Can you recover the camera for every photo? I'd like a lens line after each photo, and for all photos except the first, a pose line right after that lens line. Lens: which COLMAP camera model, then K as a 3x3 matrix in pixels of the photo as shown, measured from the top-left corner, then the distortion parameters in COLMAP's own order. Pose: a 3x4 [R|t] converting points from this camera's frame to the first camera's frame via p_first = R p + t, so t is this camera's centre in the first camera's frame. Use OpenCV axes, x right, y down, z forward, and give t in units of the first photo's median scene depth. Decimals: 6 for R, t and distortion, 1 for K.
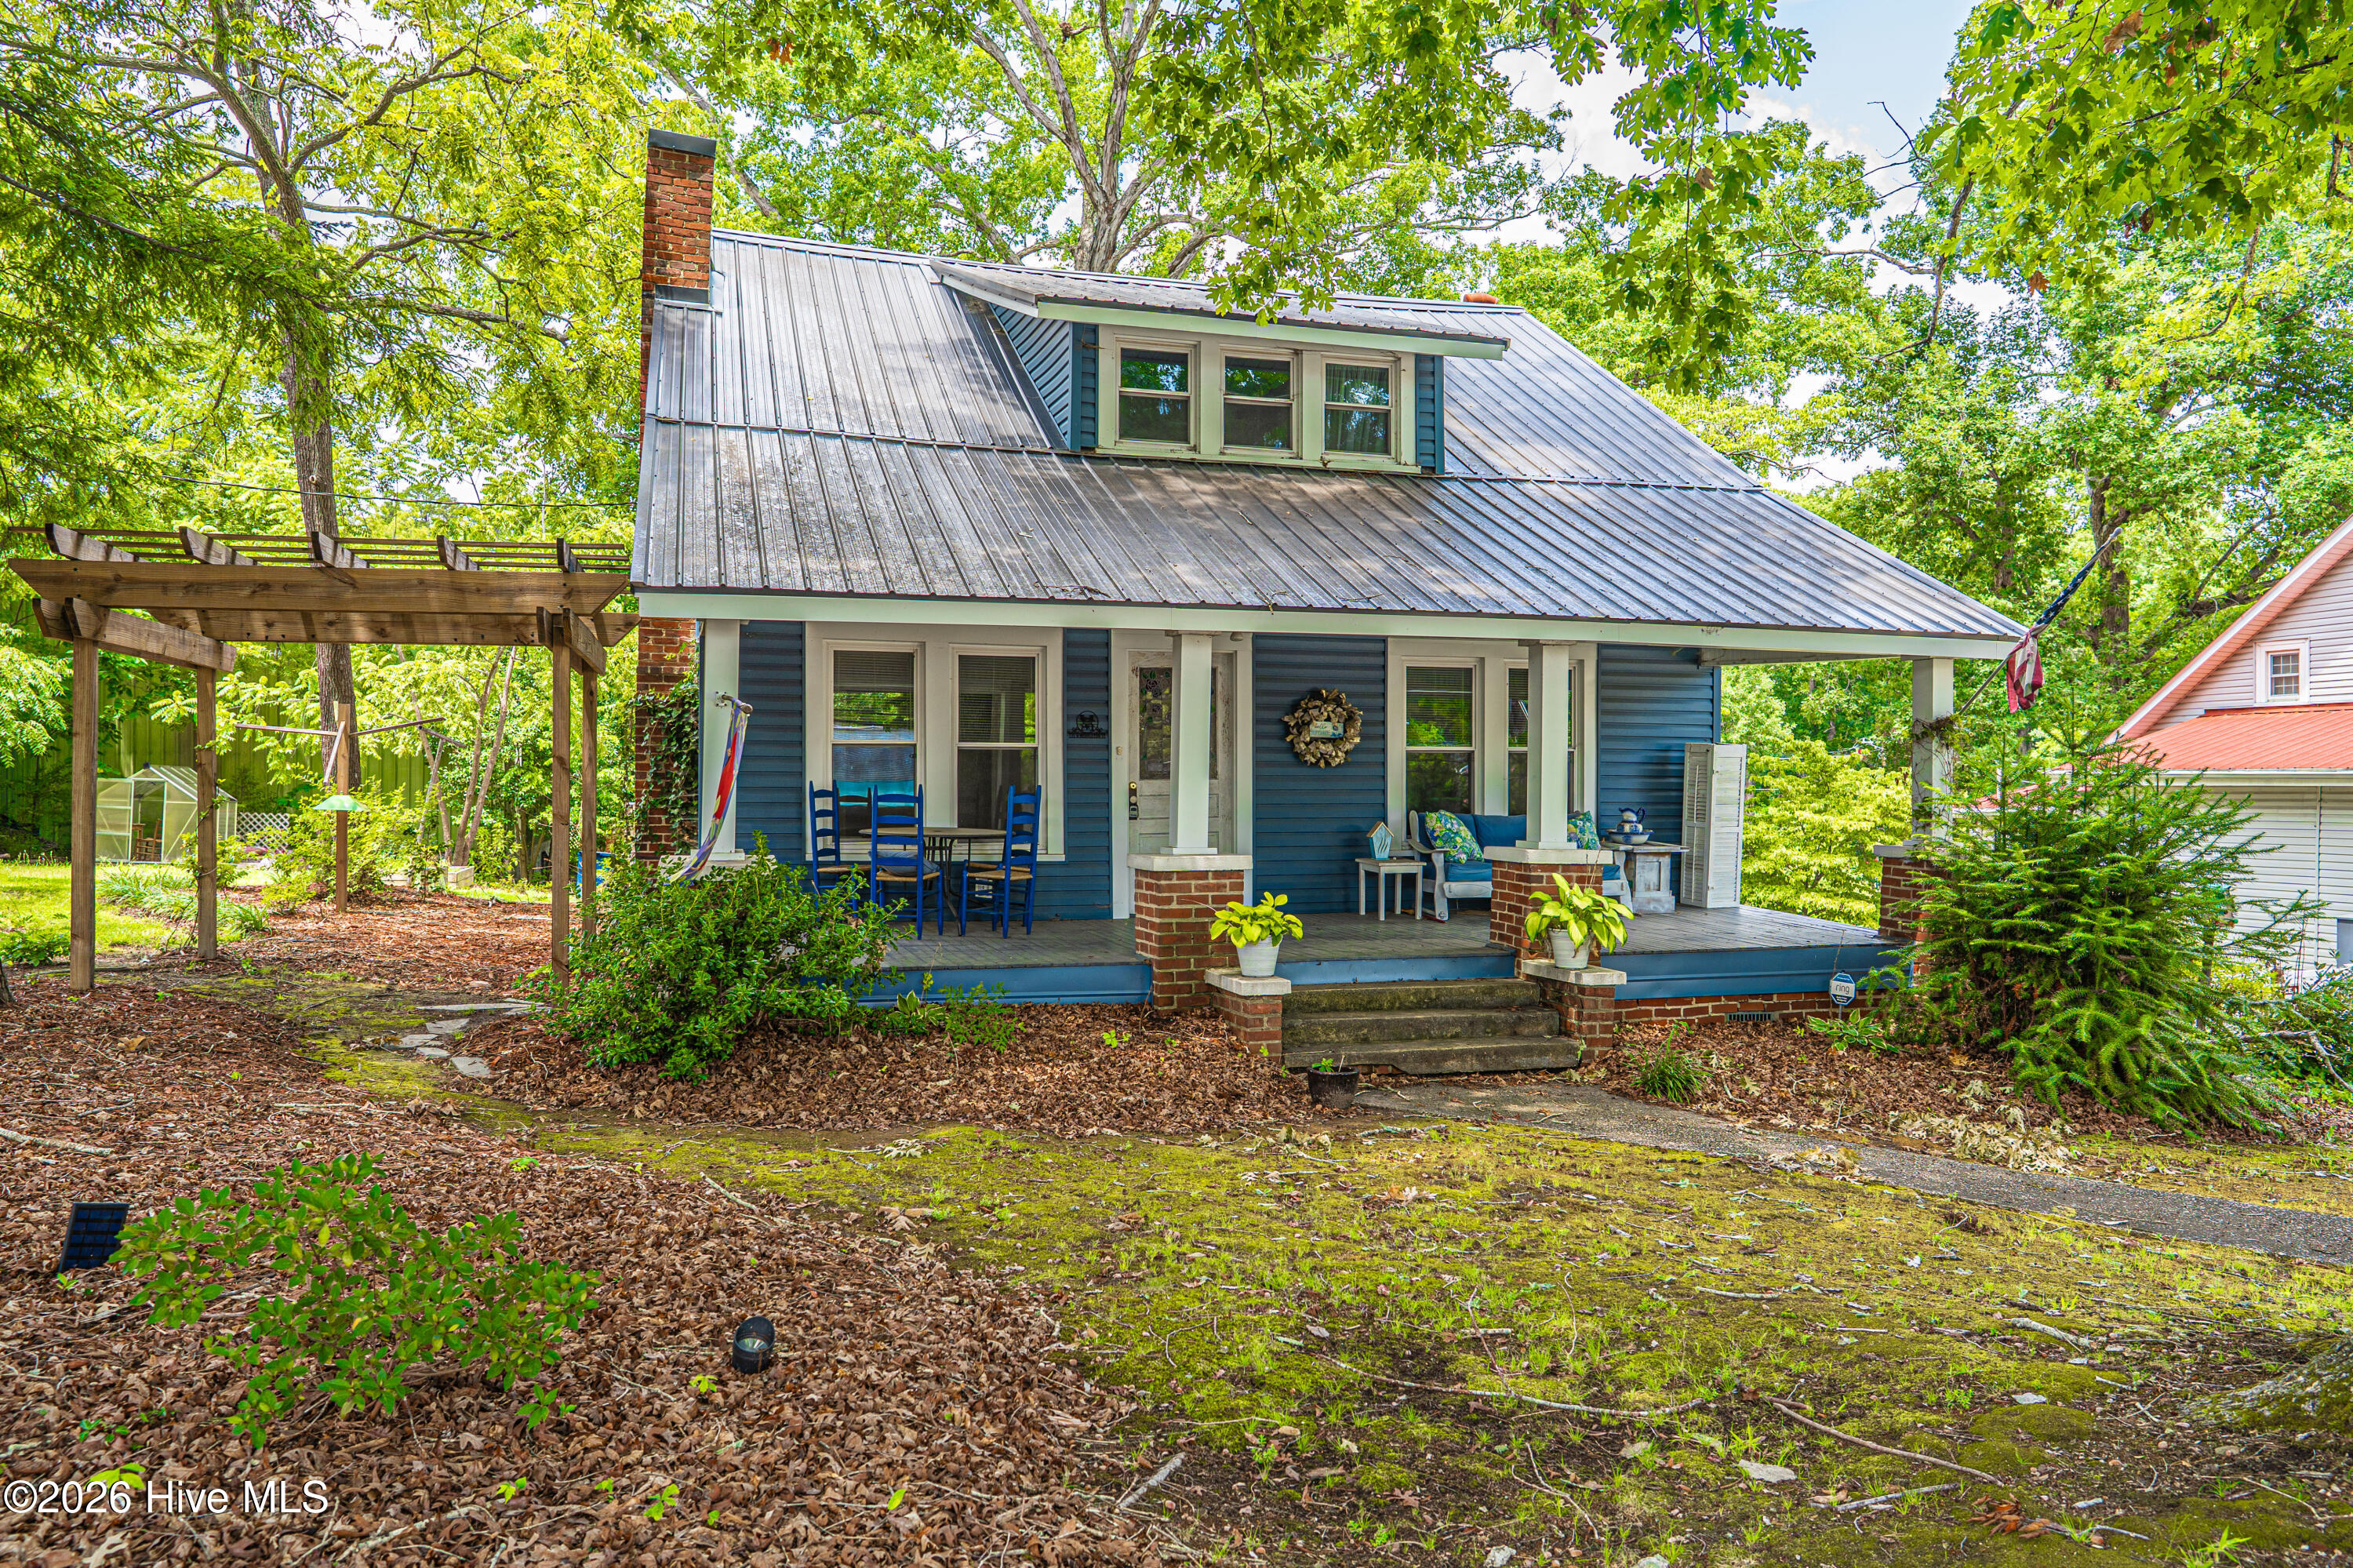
lens RADIAL K [[1616.4, 0, 1176.5], [0, 1616.4, 784.0], [0, 0, 1]] dist [0.003293, 0.001766]
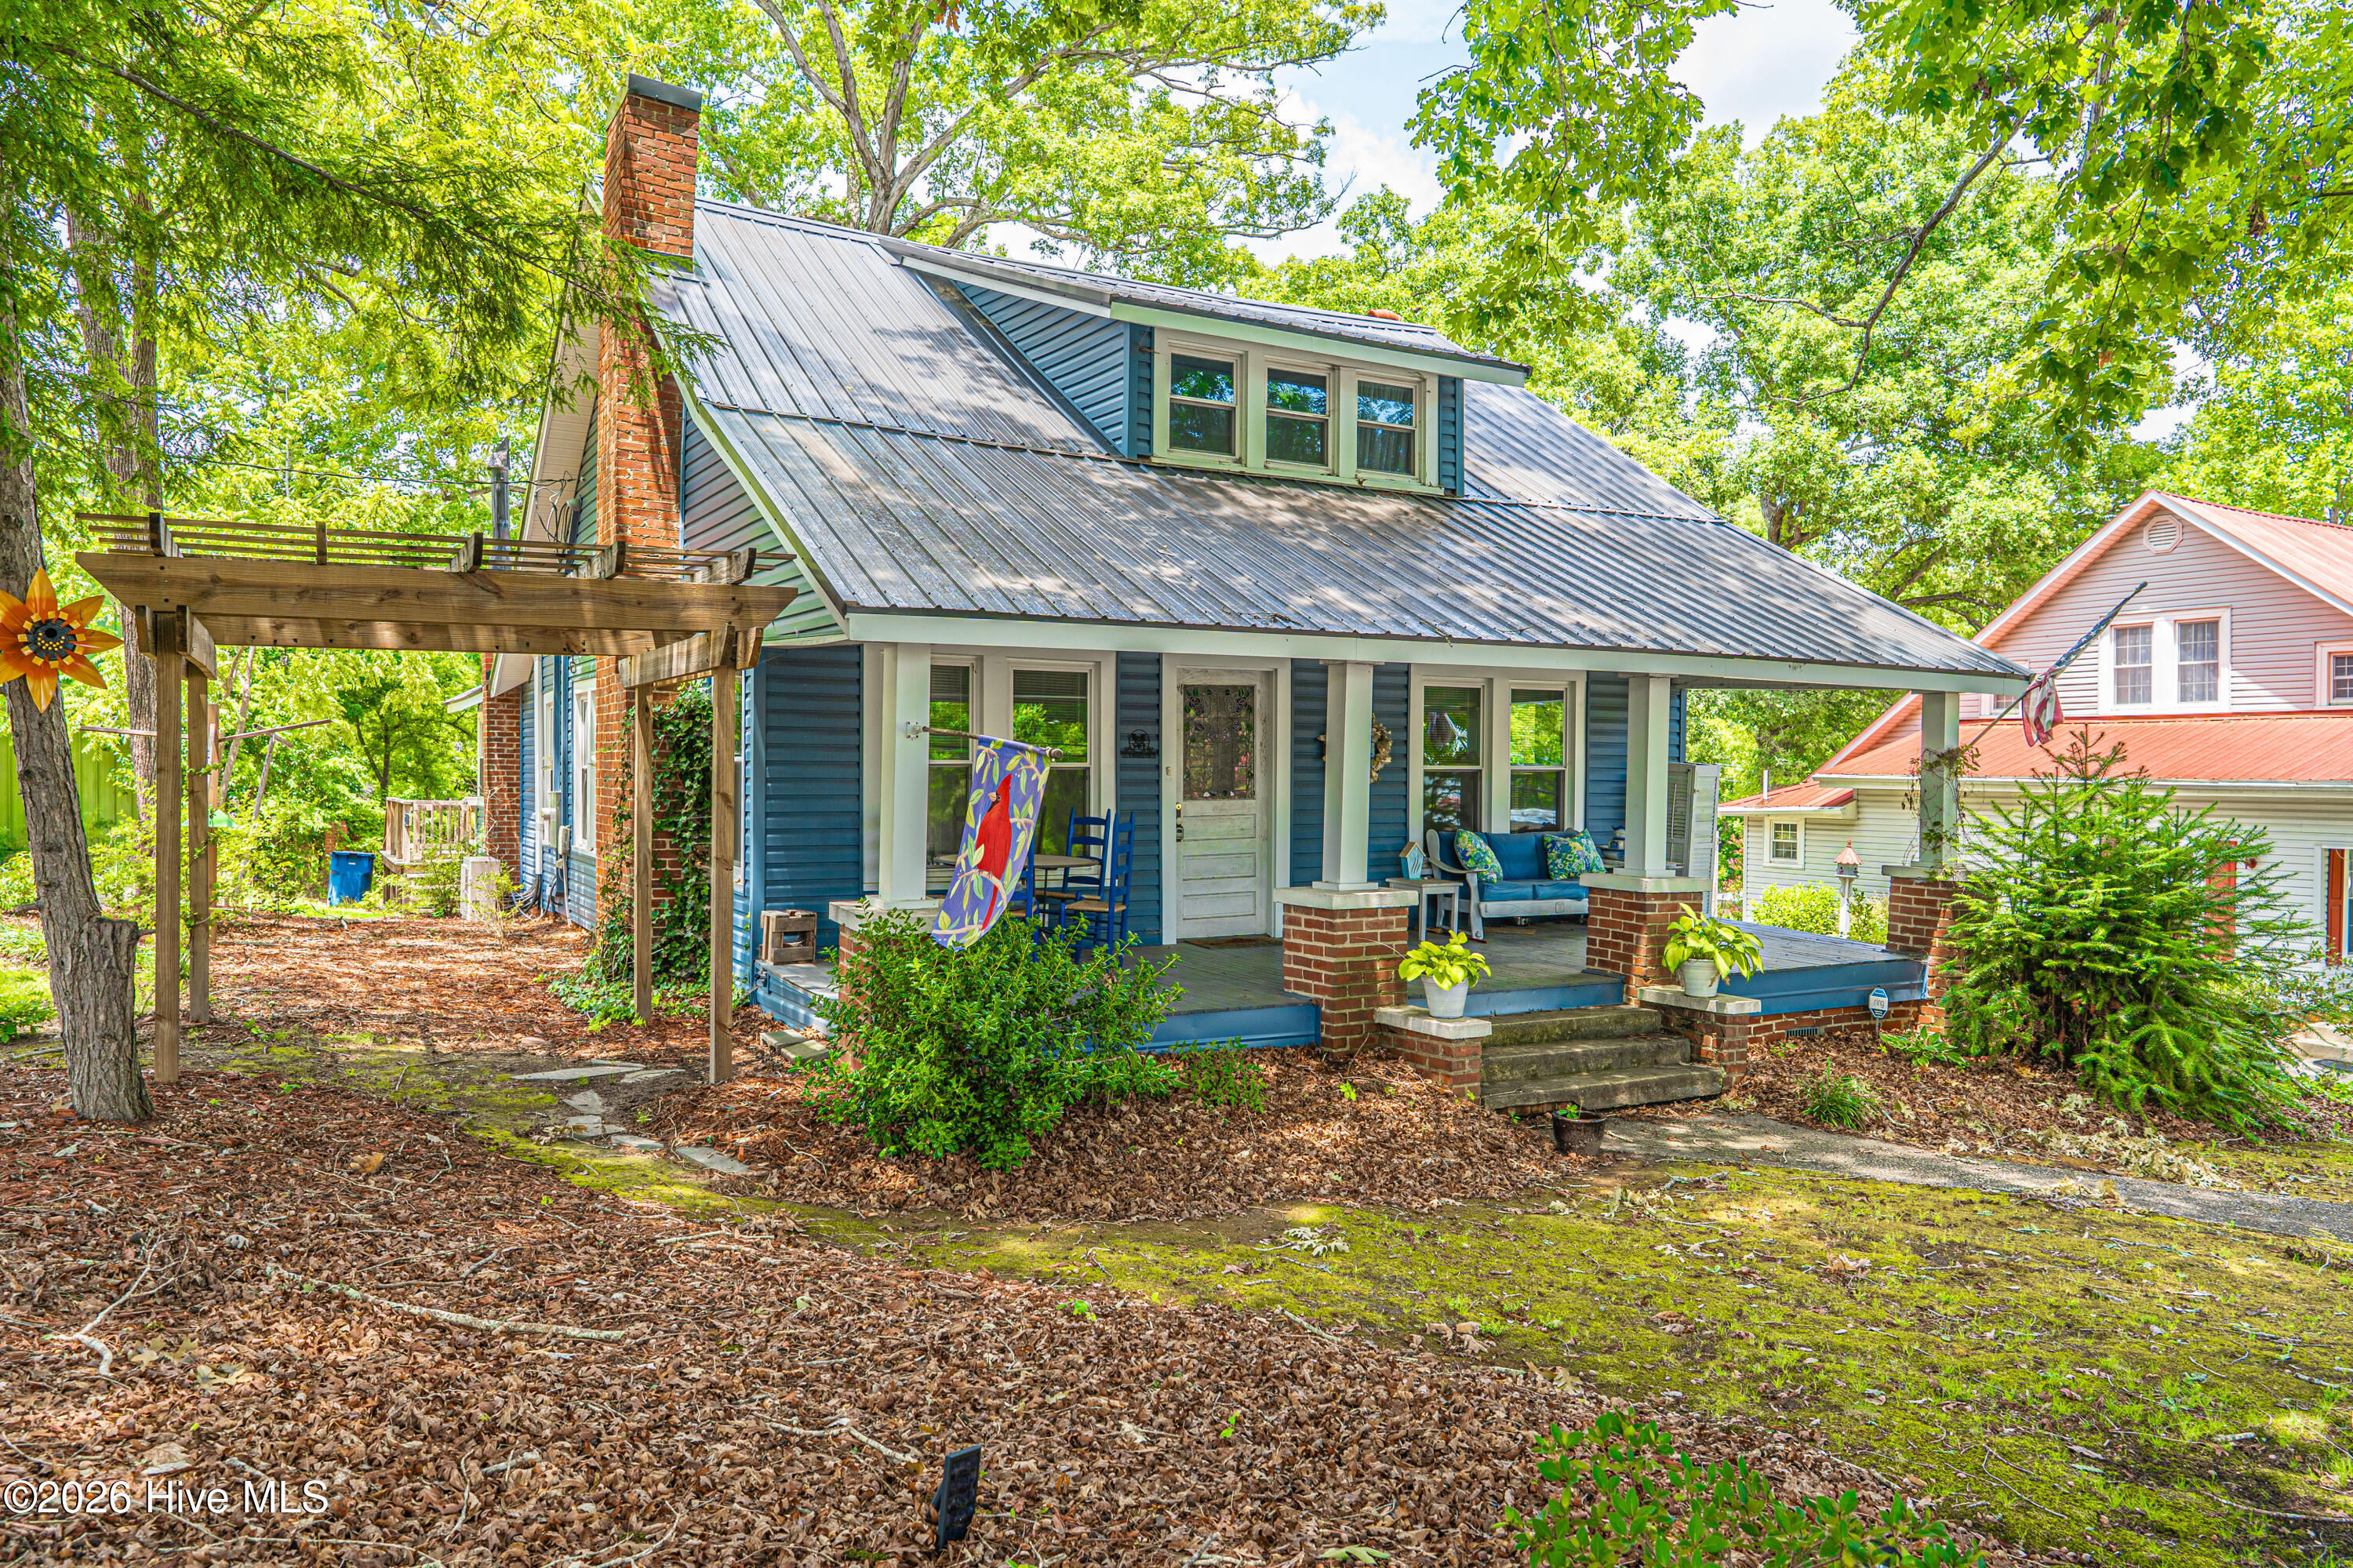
lens RADIAL K [[1584.3, 0, 1163.0], [0, 1584.3, 784.8], [0, 0, 1]] dist [-0.000168, 0.000412]
pose [[0.976772, 0.002853, 0.214262, -0.239146], [-0.005935, 0.999888, 0.013741, -0.025084], [-0.214199, -0.014693, 0.976680, 0.074012]]
